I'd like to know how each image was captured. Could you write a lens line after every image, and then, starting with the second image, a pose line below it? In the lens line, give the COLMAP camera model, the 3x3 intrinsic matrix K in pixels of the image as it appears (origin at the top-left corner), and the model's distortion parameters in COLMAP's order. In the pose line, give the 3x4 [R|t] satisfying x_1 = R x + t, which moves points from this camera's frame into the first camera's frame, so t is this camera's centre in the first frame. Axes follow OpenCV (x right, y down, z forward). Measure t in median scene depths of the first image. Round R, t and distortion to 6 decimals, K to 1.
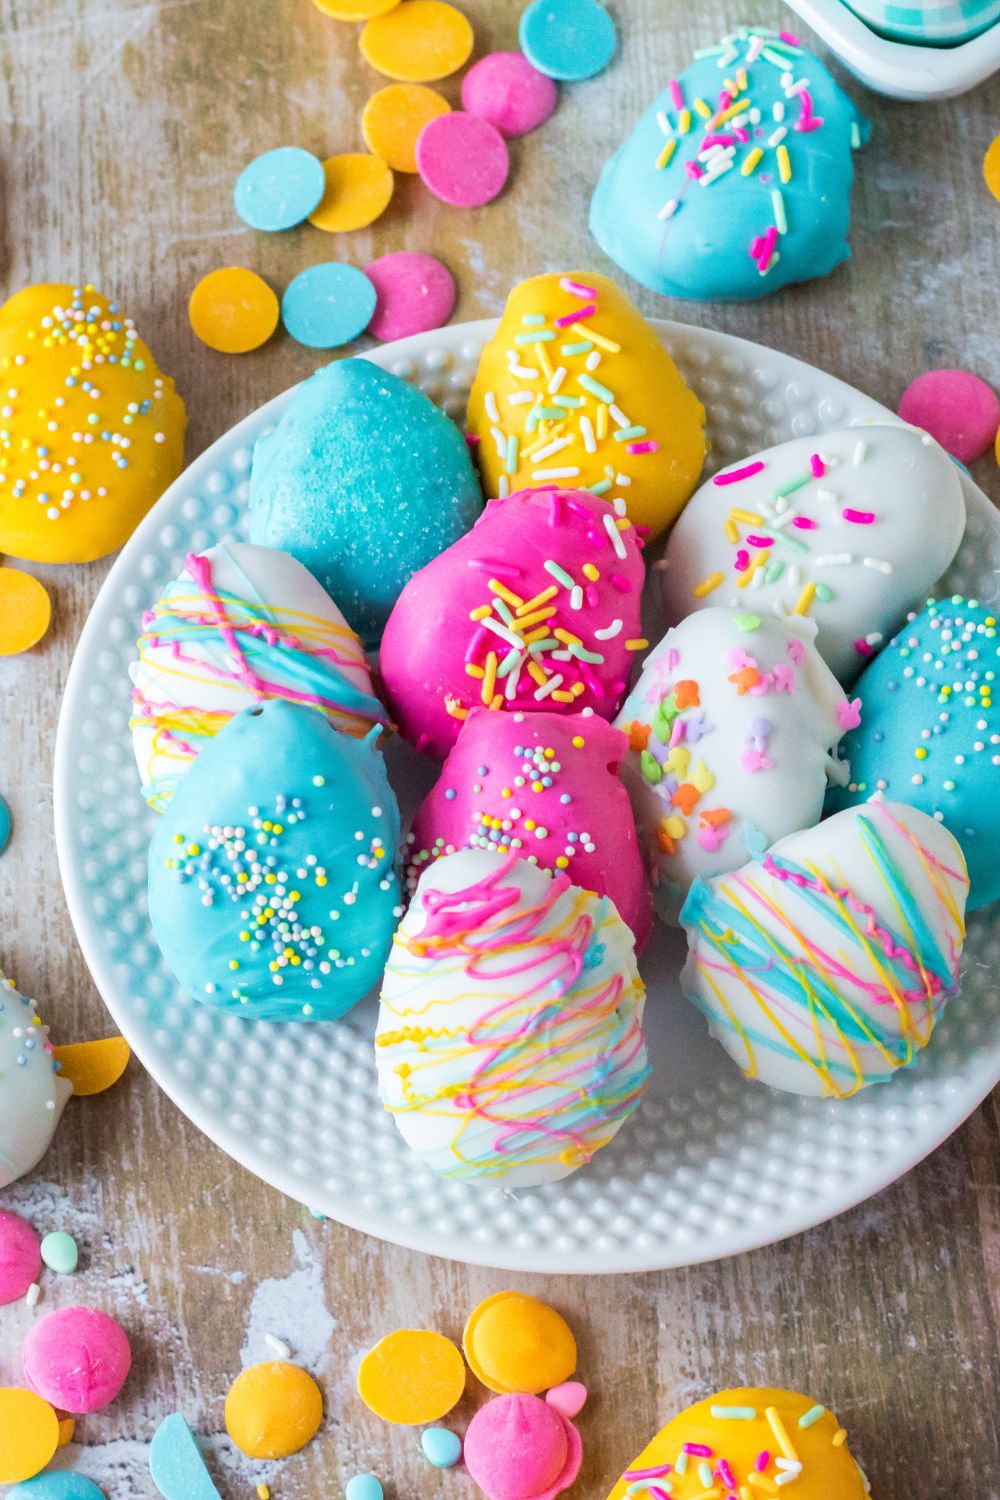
lens RADIAL K [[5469.9, 0, 500.0], [0, 5469.9, 750.0], [0, 0, 1]] dist [-0.053084, -1.777573]
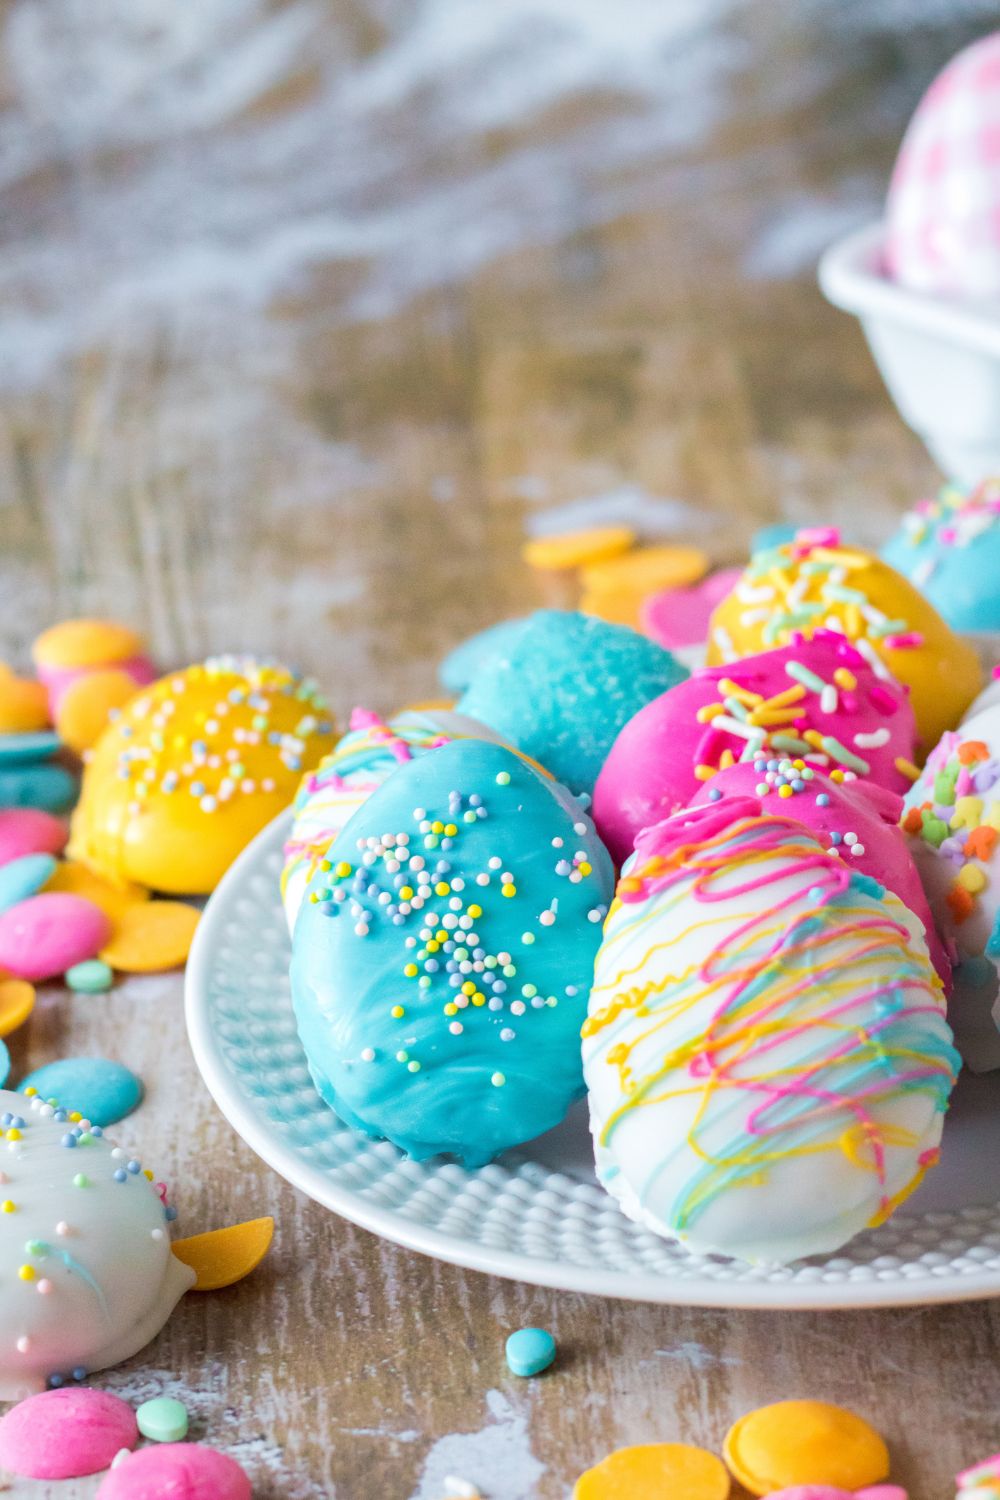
lens RADIAL K [[4238.1, 0, 499.2], [0, 4238.1, 630.0], [0, 0, 1]] dist [-0.135014, -0.069195]
pose [[0.994959, -0.073802, -0.067903, 0.008832], [0.011551, 0.756912, -0.653415, 0.377714], [0.099620, 0.649337, 0.753948, 0.520548]]
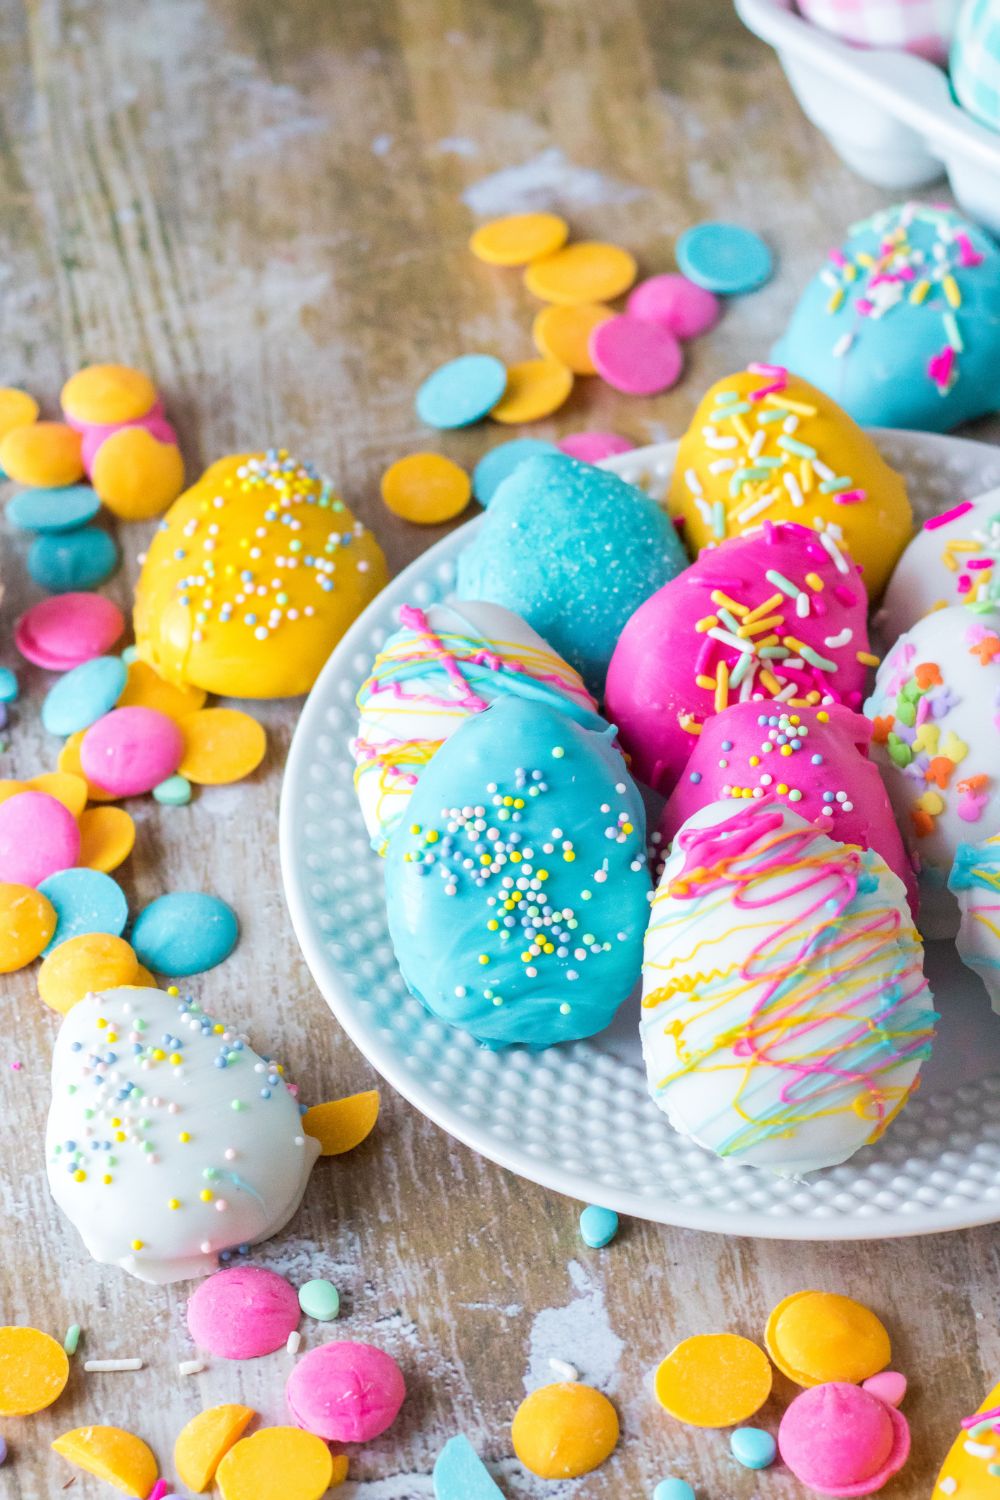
lens RADIAL K [[4199.3, 0, 424.2], [0, 4199.3, 814.7], [0, 0, 1]] dist [-0.112081, -0.195642]
pose [[0.996167, -0.085224, -0.019712, -0.042055], [0.074838, 0.947015, -0.312350, 0.238171], [0.045287, 0.309678, 0.949763, 0.302129]]
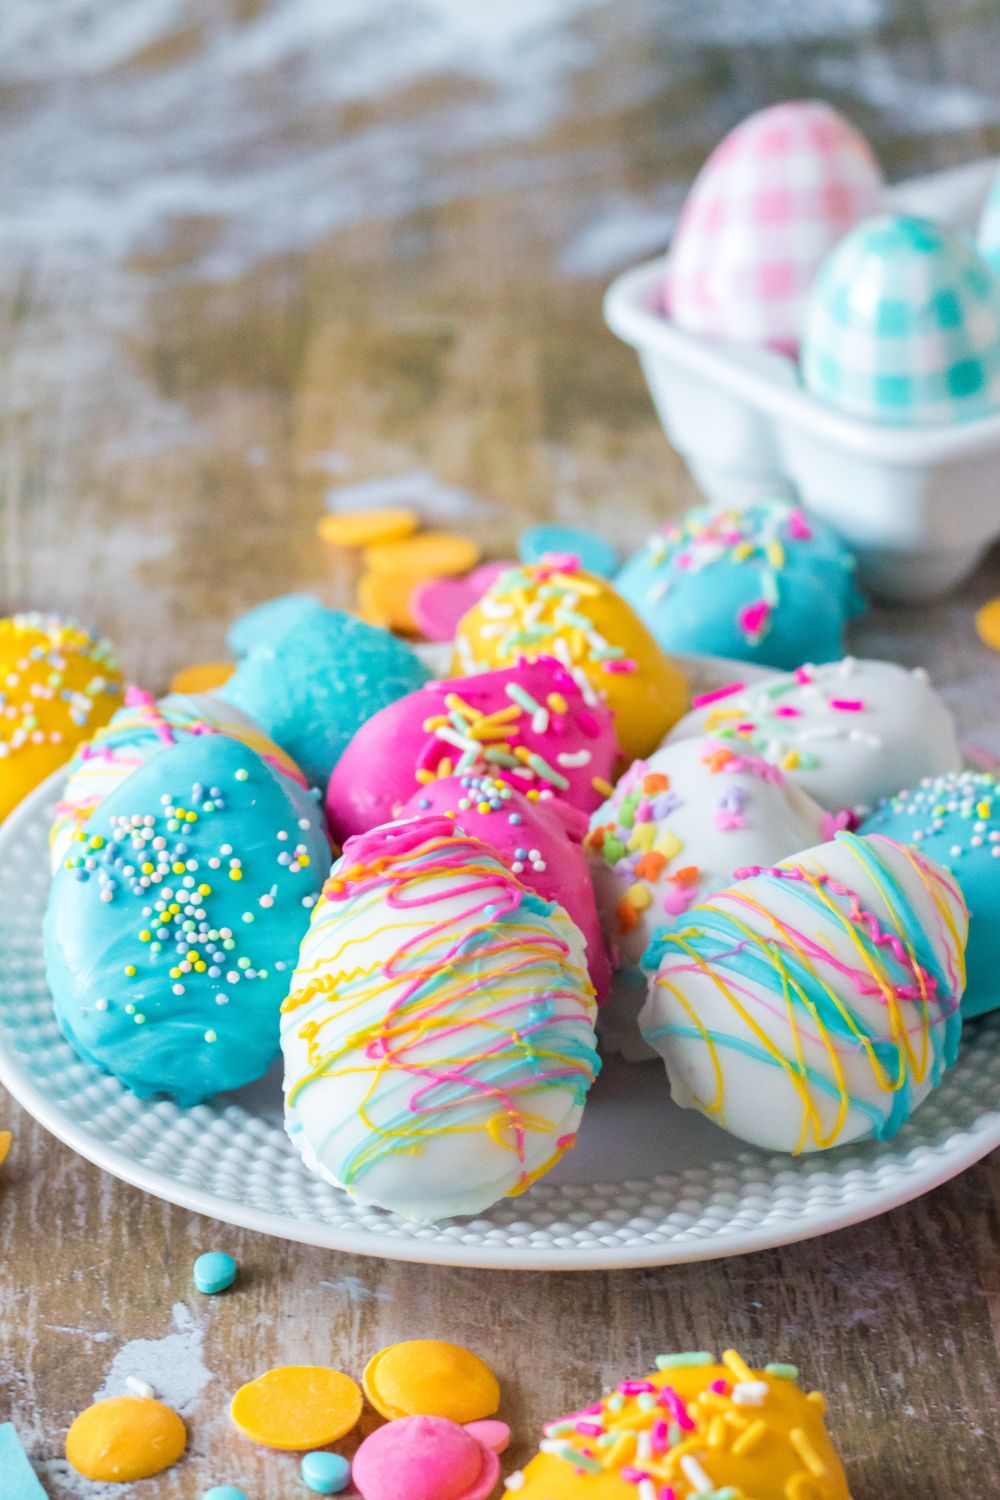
lens RADIAL K [[4109.3, 0, 500.0], [0, 4109.3, 750.0], [0, 0, 1]] dist [-0.118878, -0.153291]
pose [[0.998624, 0.022786, -0.047230, 0.040652], [-0.046360, 0.804546, -0.592078, 0.394448], [0.024508, 0.593453, 0.804495, 0.444849]]
